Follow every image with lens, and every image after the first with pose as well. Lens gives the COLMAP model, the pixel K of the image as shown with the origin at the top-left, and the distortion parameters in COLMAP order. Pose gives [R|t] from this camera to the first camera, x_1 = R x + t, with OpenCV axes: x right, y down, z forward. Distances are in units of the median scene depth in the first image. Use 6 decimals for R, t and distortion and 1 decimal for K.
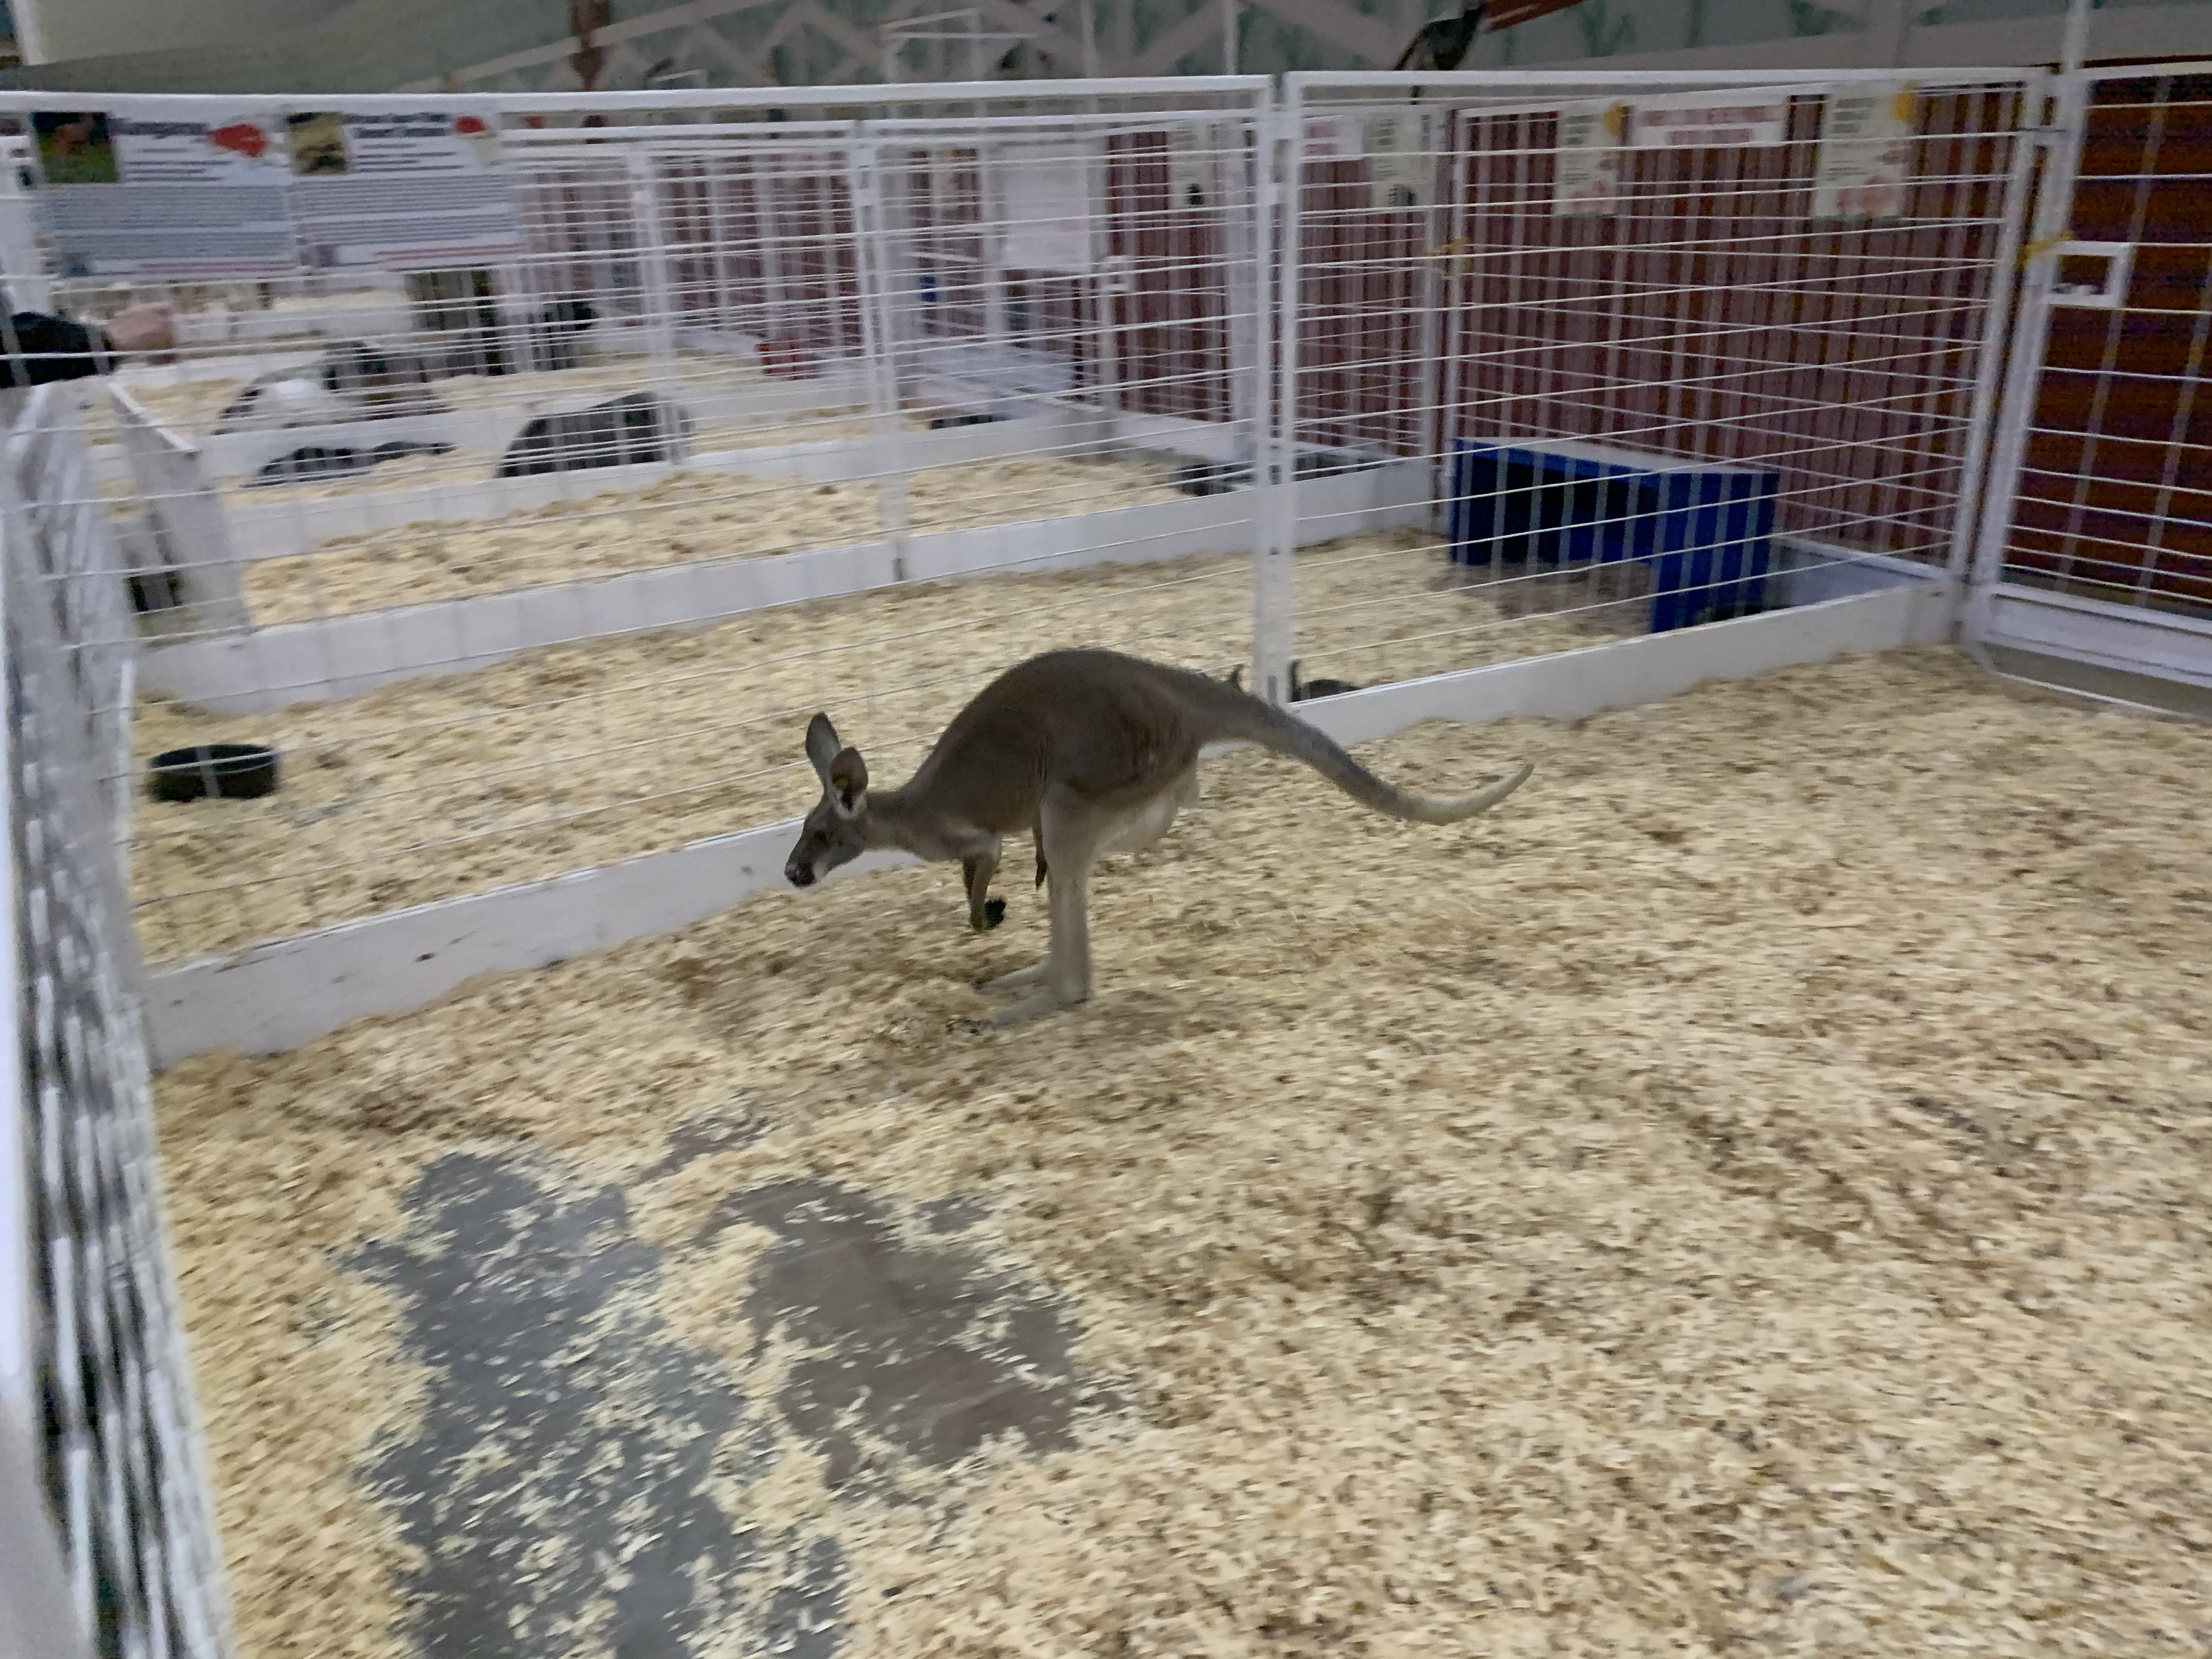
lens RADIAL K [[1729.5, 0, 1114.3], [0, 1729.5, 835.4], [0, 0, 1]] dist [0.045932, -0.056442]
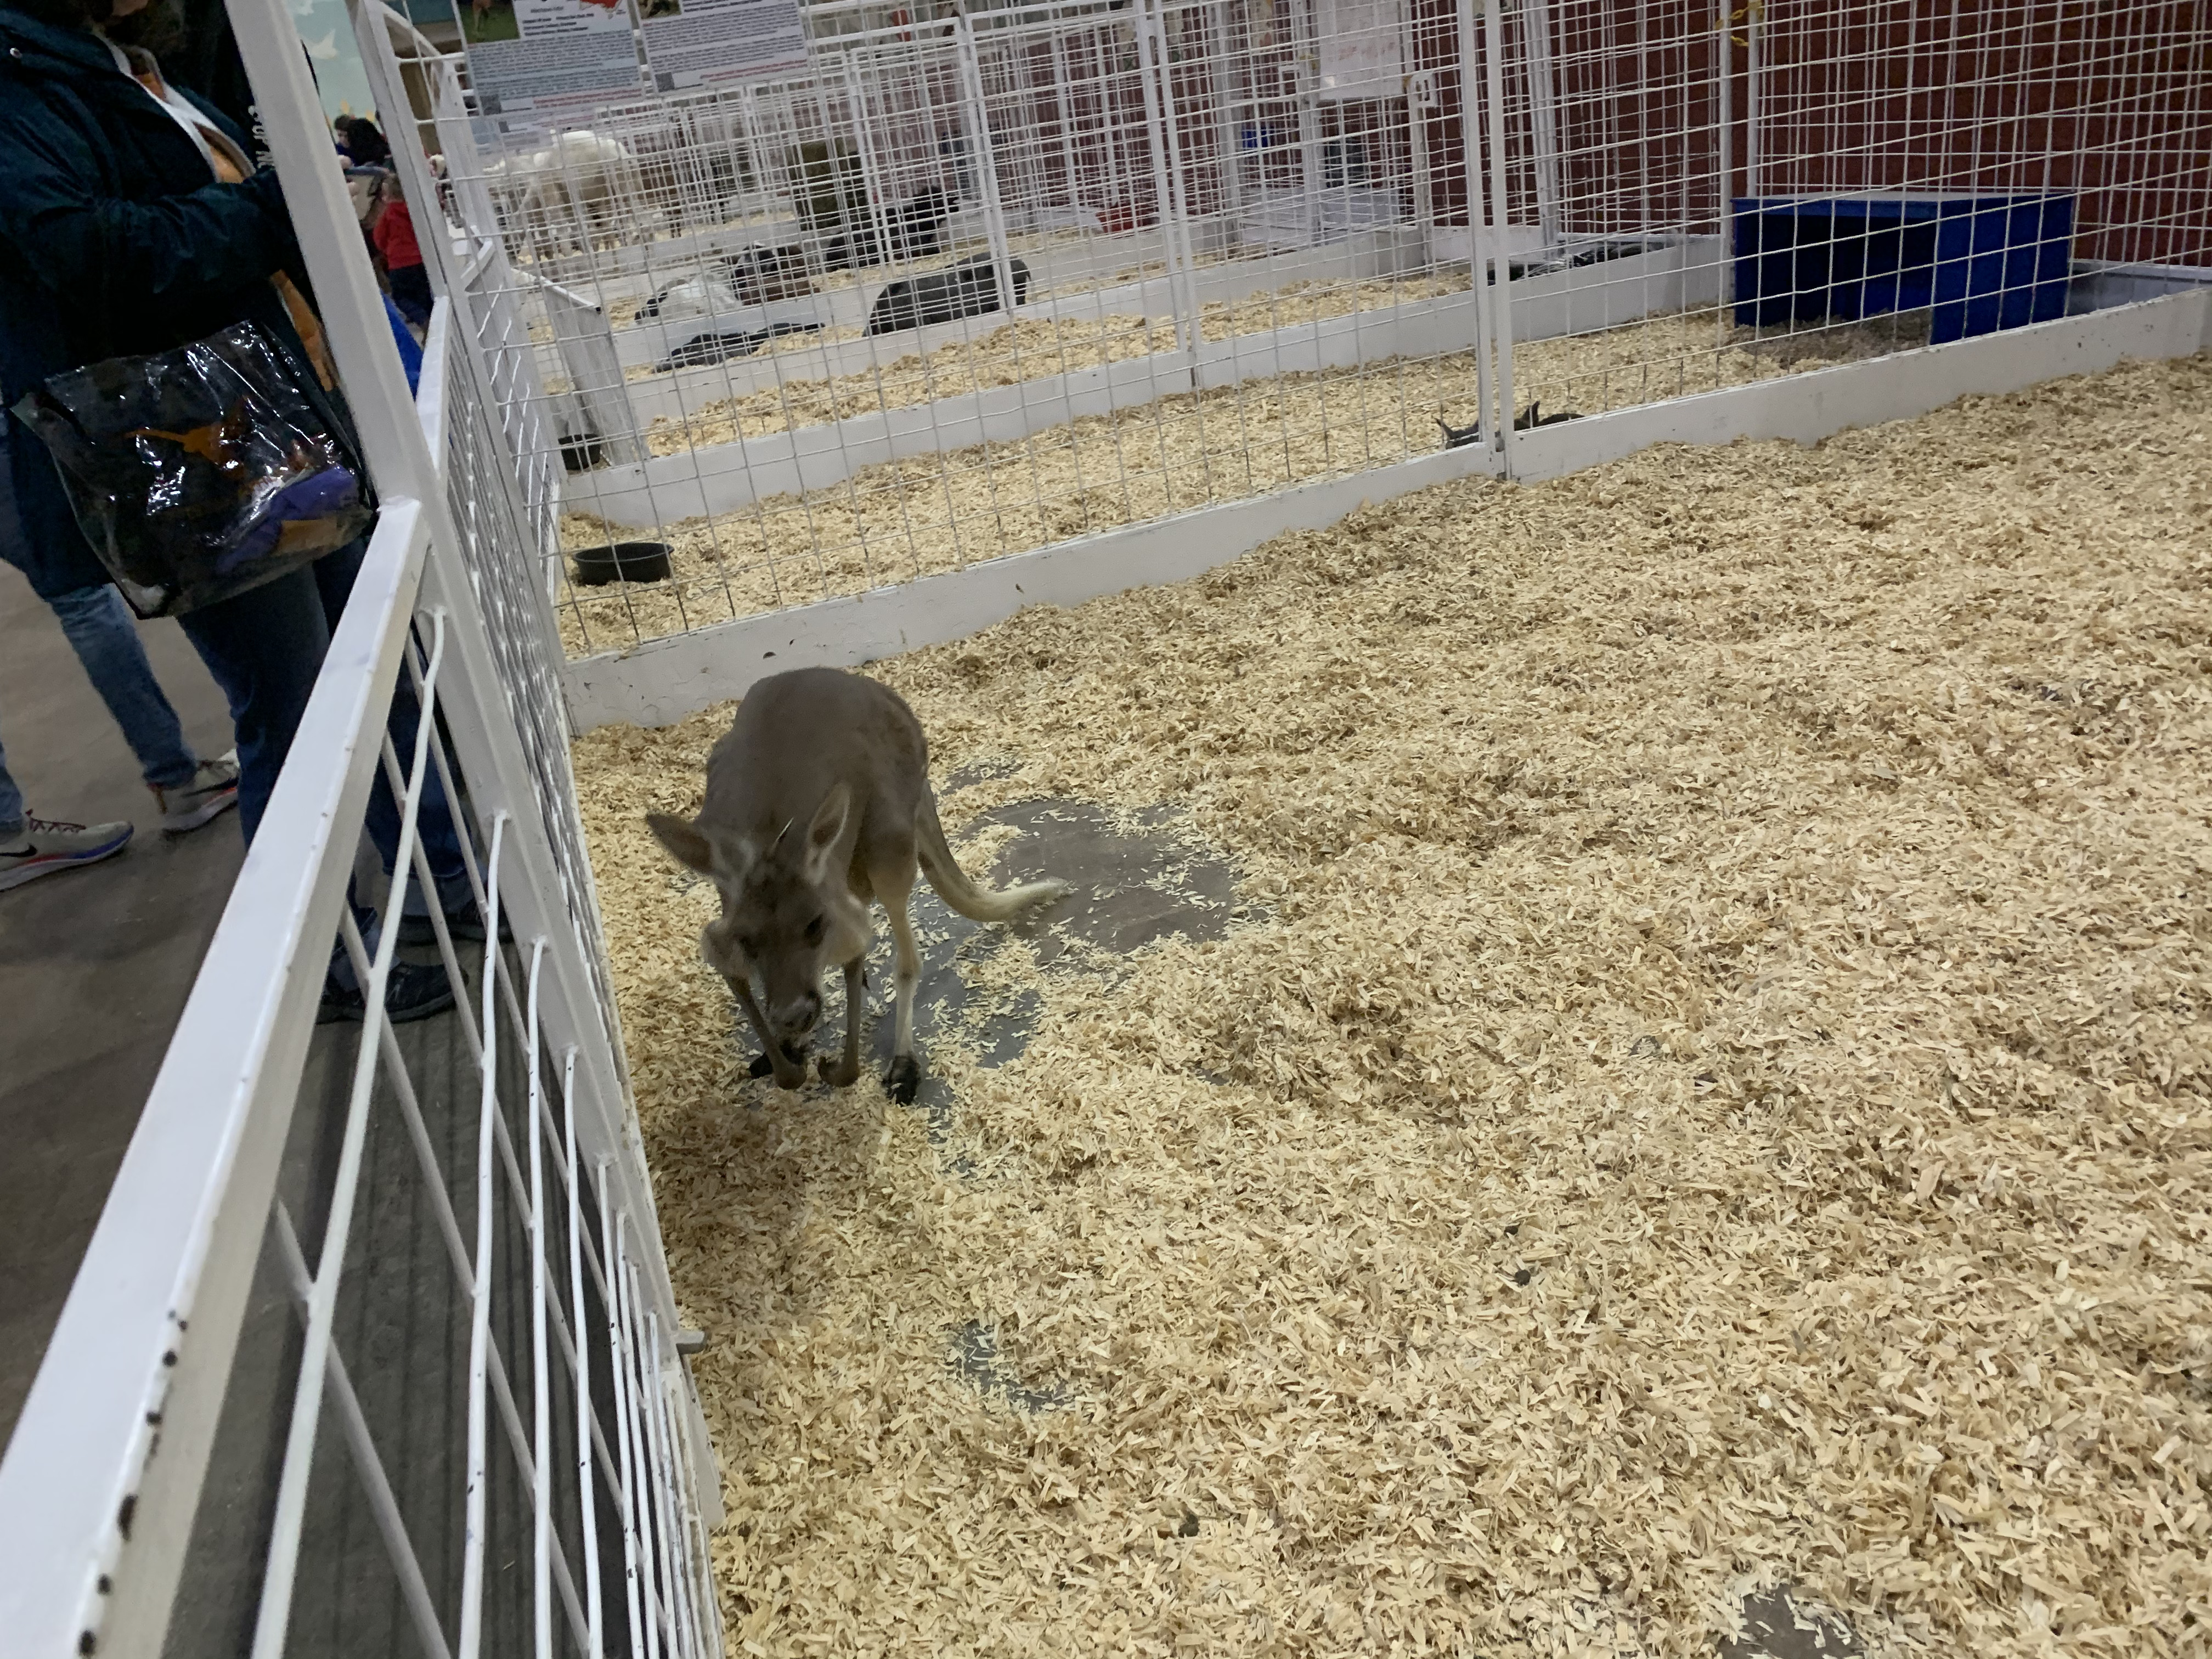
lens RADIAL K [[1729.5, 0, 1085.3], [0, 1729.5, 825.1], [0, 0, 1]] dist [0.045932, -0.056442]
pose [[0.971624, -0.015964, -0.235993, 0.149789], [0.029187, 0.998187, 0.052645, 0.166240], [0.234725, -0.058039, 0.970328, -0.207582]]
